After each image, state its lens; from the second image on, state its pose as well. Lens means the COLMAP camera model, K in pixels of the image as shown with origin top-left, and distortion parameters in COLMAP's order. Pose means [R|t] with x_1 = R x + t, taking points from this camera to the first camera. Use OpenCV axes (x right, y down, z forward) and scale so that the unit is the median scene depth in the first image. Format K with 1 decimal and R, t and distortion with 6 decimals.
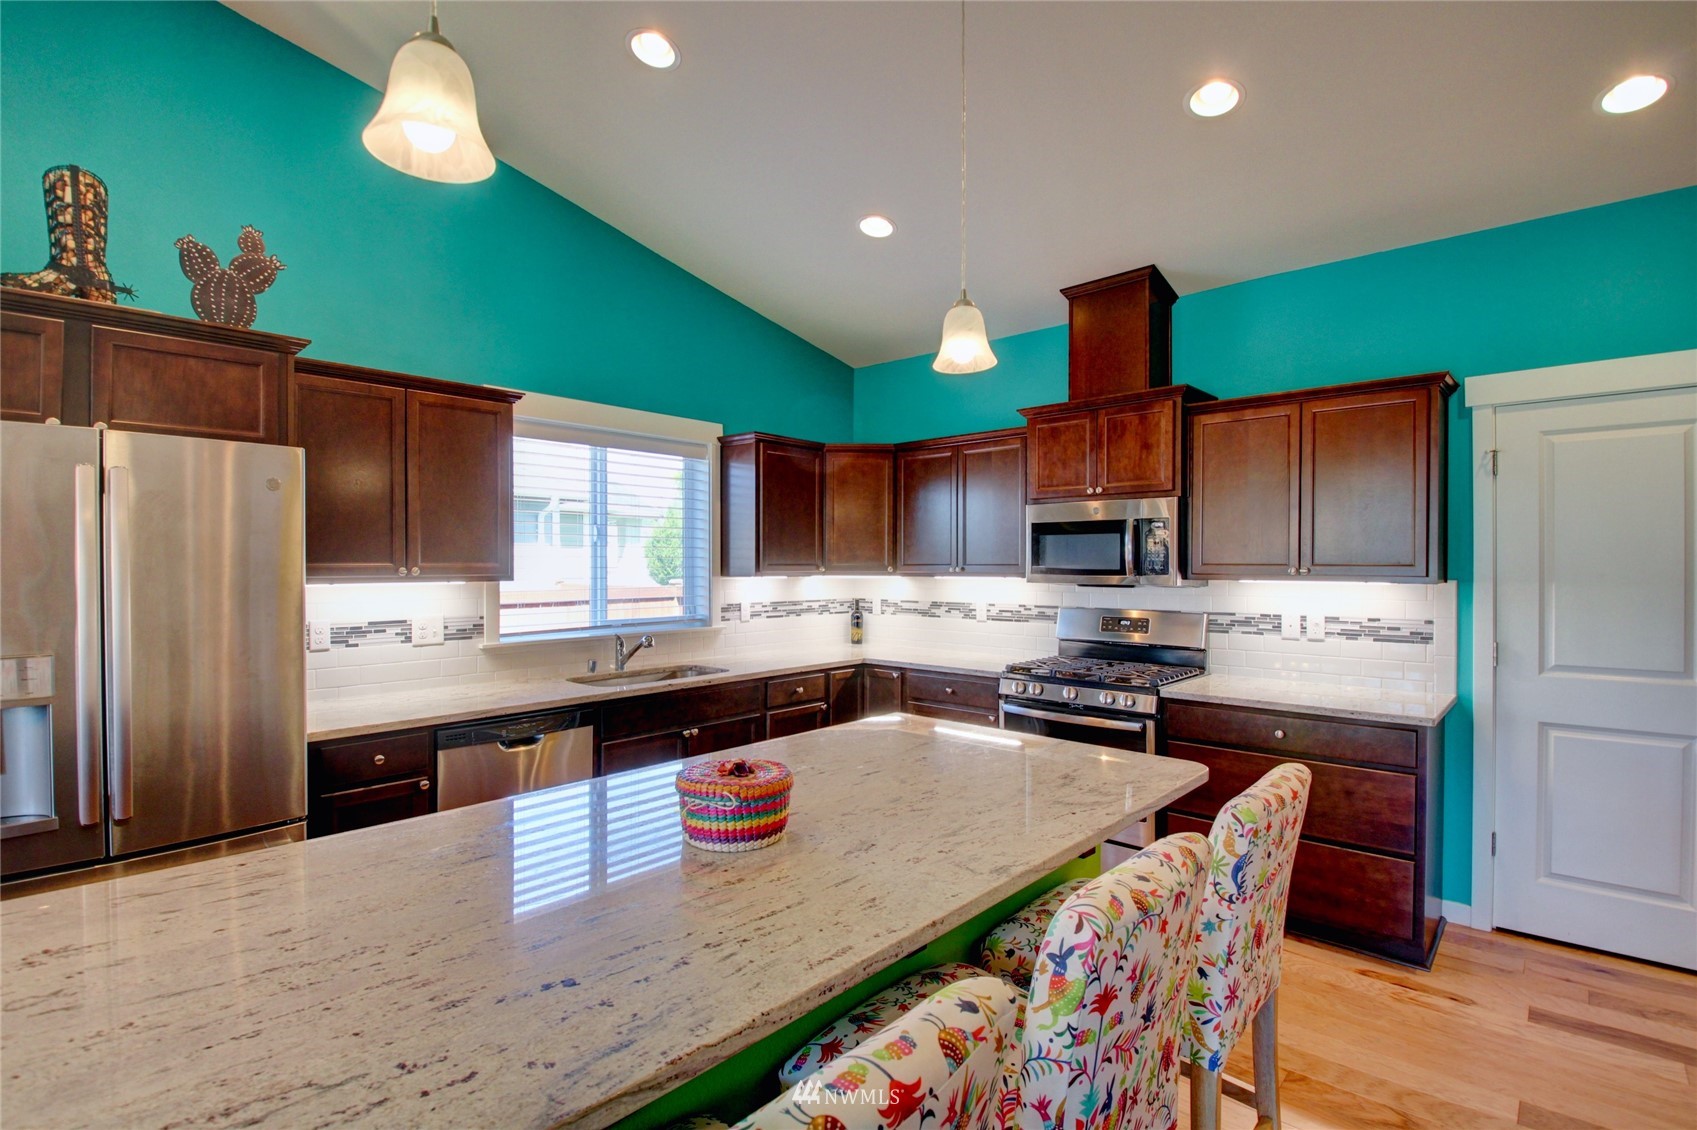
lens RADIAL K [[792.5, 0, 843.7], [0, 792.5, 570.9], [0, 0, 1]] dist [0.009312, -0.020536]
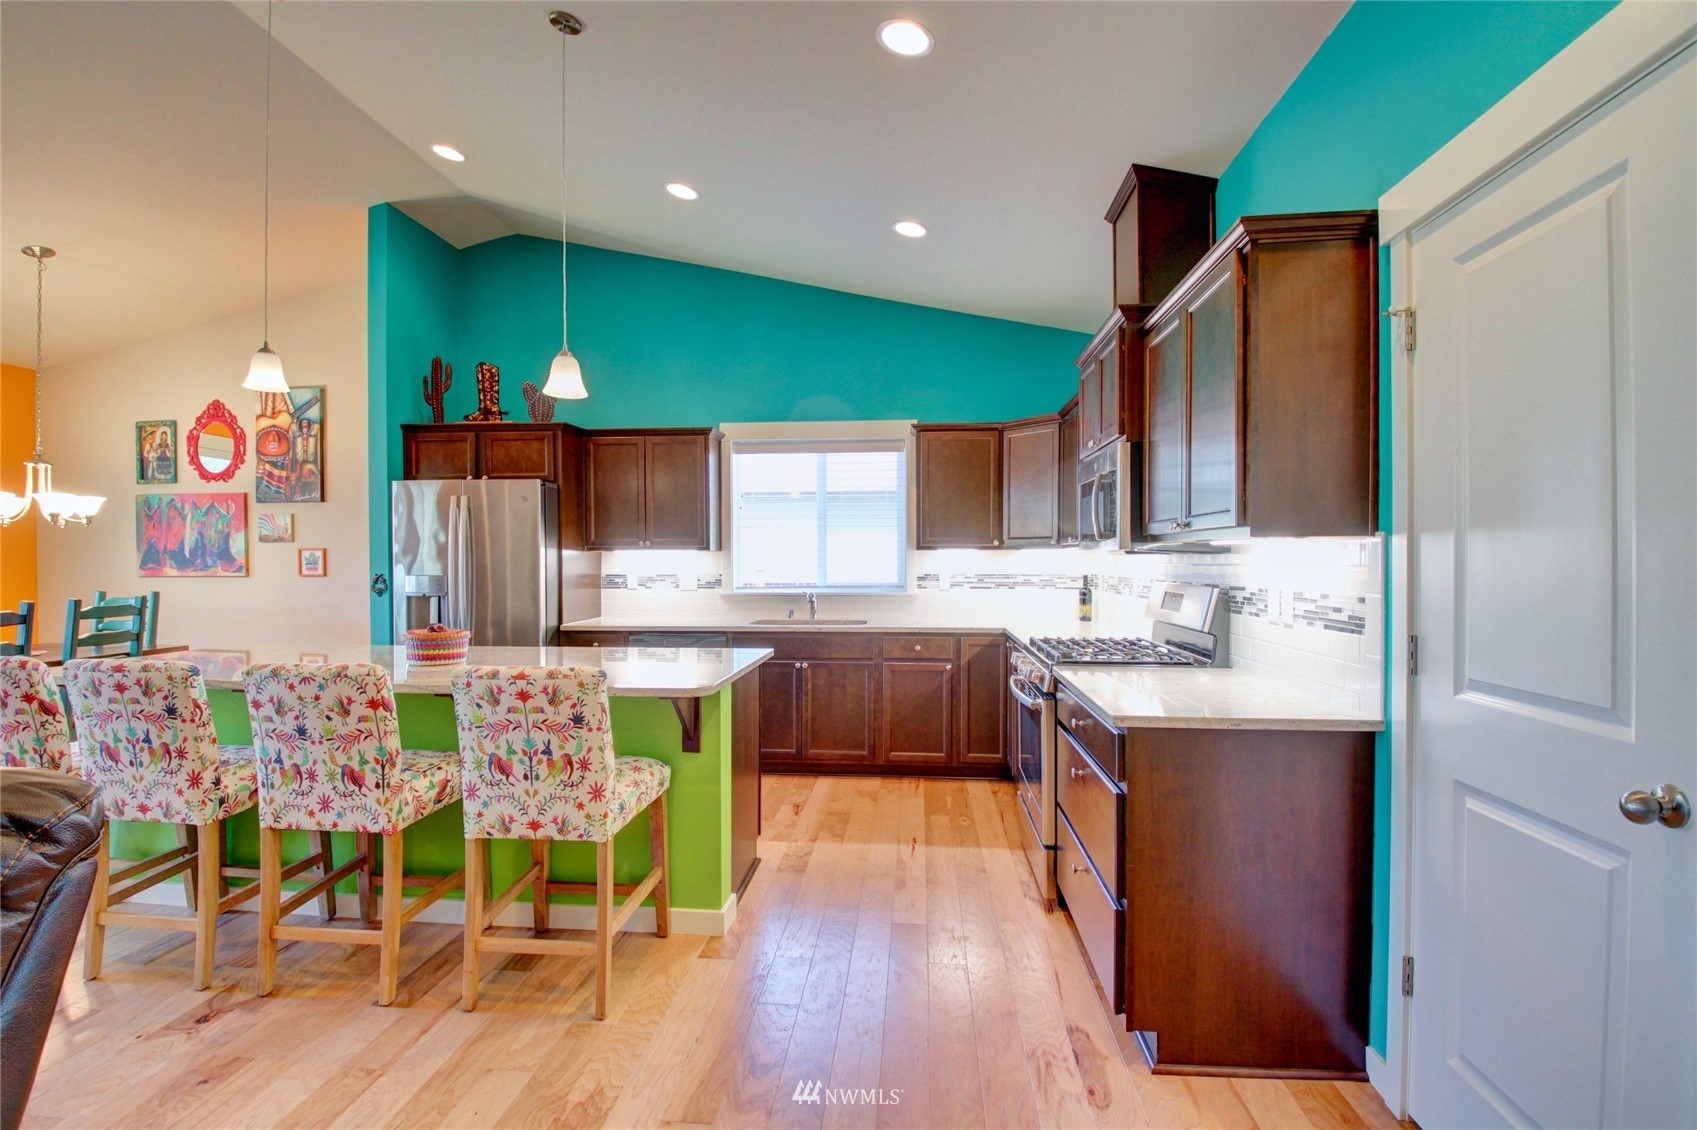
lens RADIAL K [[785.4, 0, 846.4], [0, 785.4, 571.0], [0, 0, 1]] dist [0.022730, -0.035478]
pose [[0.606502, 0.010986, -0.795006, 0.843849], [-0.005441, 0.999938, 0.009667, 0.032532], [0.795063, -0.001537, 0.606525, 0.255553]]
